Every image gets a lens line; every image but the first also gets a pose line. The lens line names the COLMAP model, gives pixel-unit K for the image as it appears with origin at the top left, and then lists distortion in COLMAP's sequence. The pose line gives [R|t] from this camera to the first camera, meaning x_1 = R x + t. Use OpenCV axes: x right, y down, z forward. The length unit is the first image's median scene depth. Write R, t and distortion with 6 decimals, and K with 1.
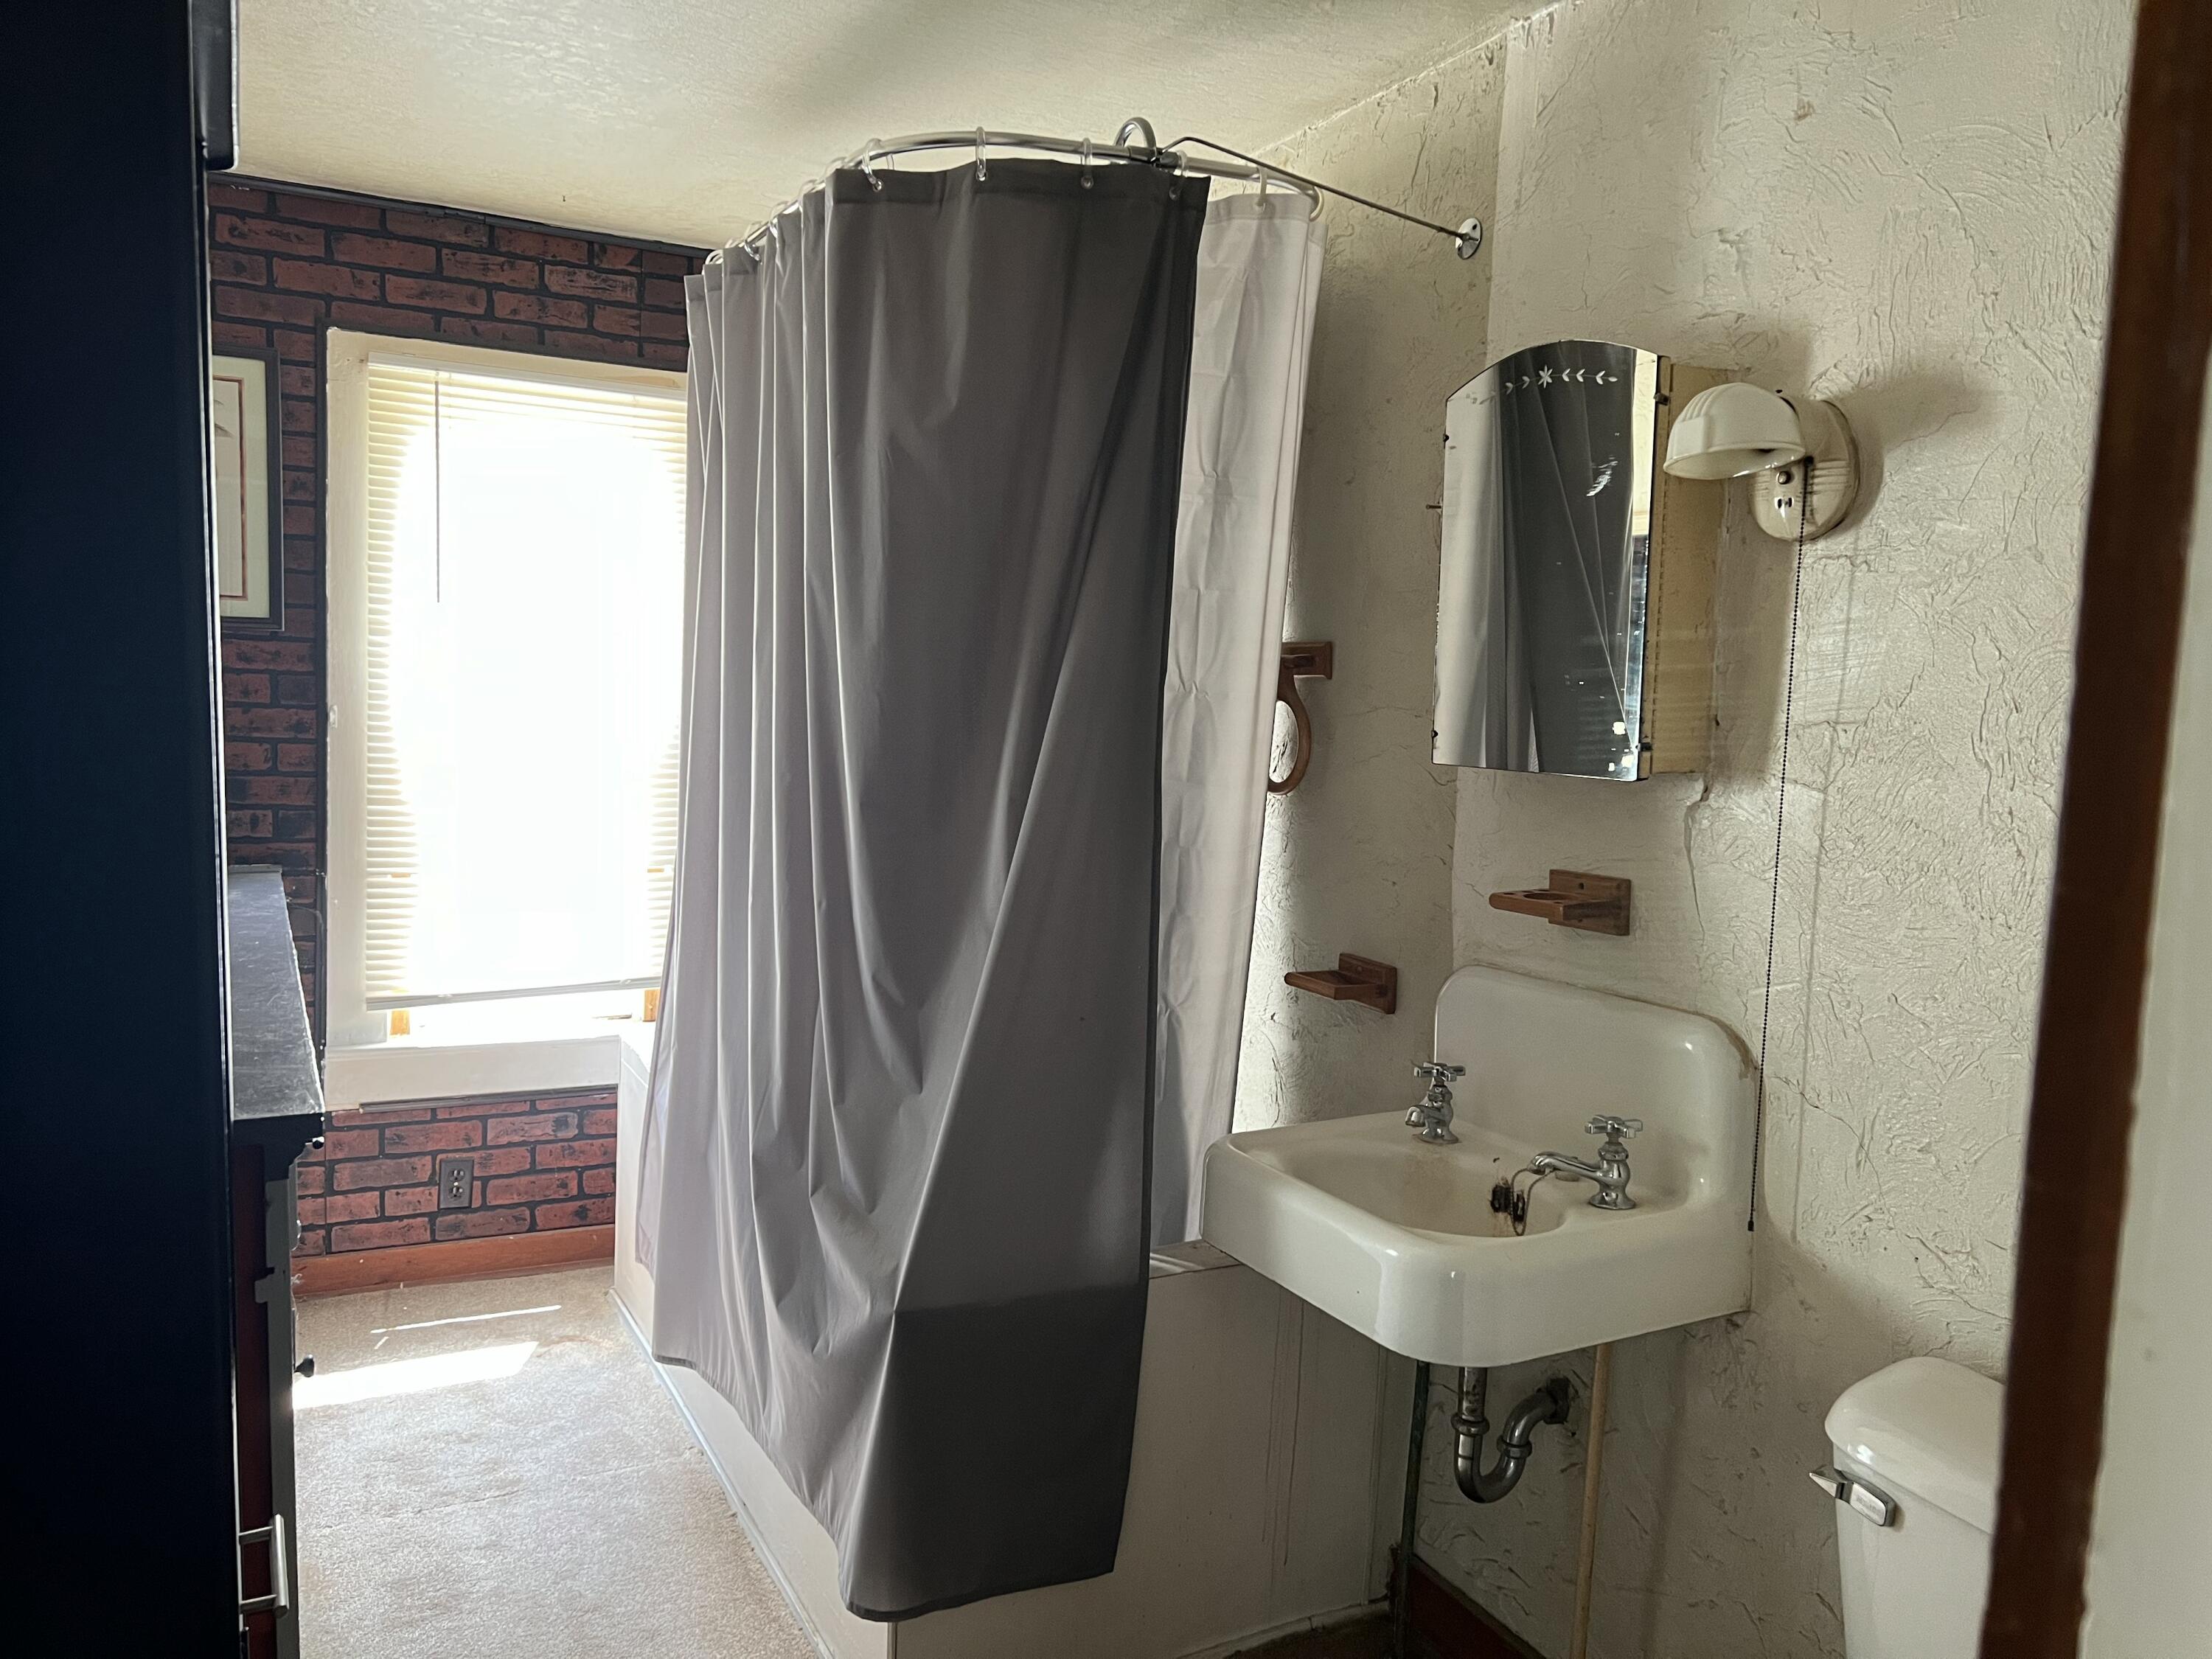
lens RADIAL K [[1631.4, 0, 1110.5], [0, 1631.4, 828.5], [0, 0, 1]] dist [0.045787, -0.067097]
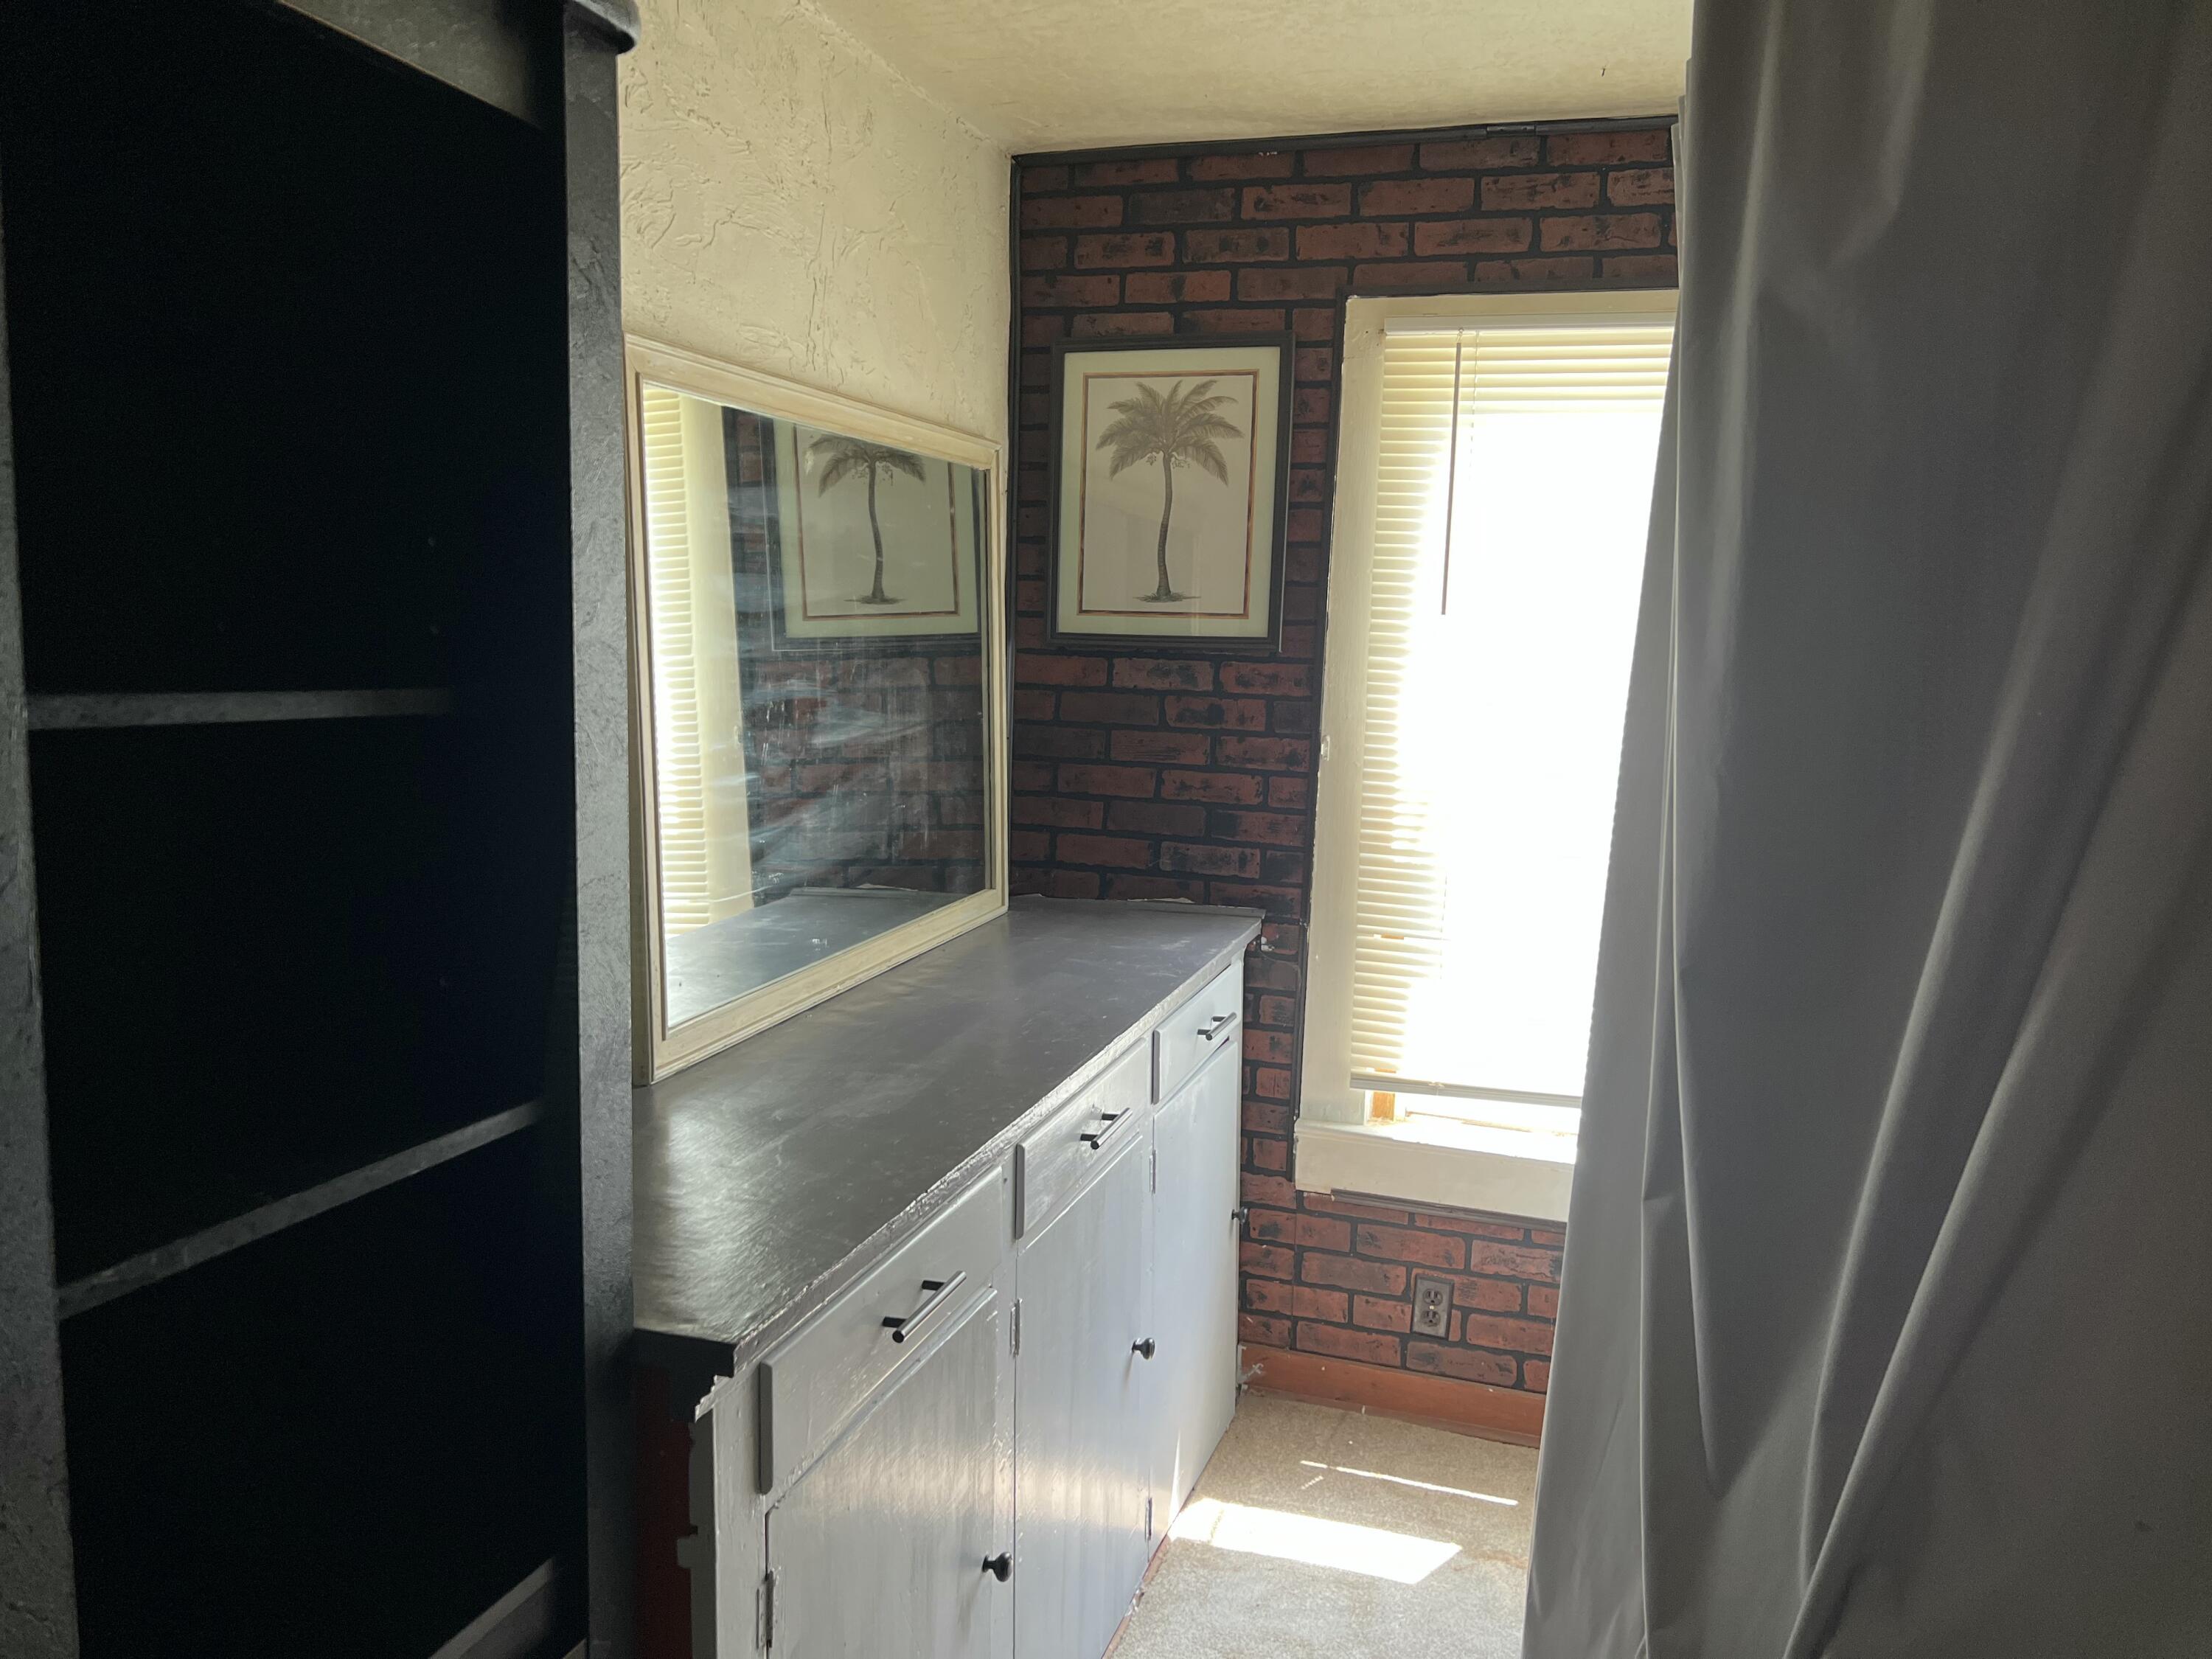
lens RADIAL K [[1631.4, 0, 1105.9], [0, 1631.4, 835.3], [0, 0, 1]] dist [0.045787, -0.067097]
pose [[0.698615, 0.074185, -0.711641, 0.066120], [-0.070221, 0.996918, 0.034988, -0.043710], [0.712044, 0.025529, 0.701671, 0.305902]]
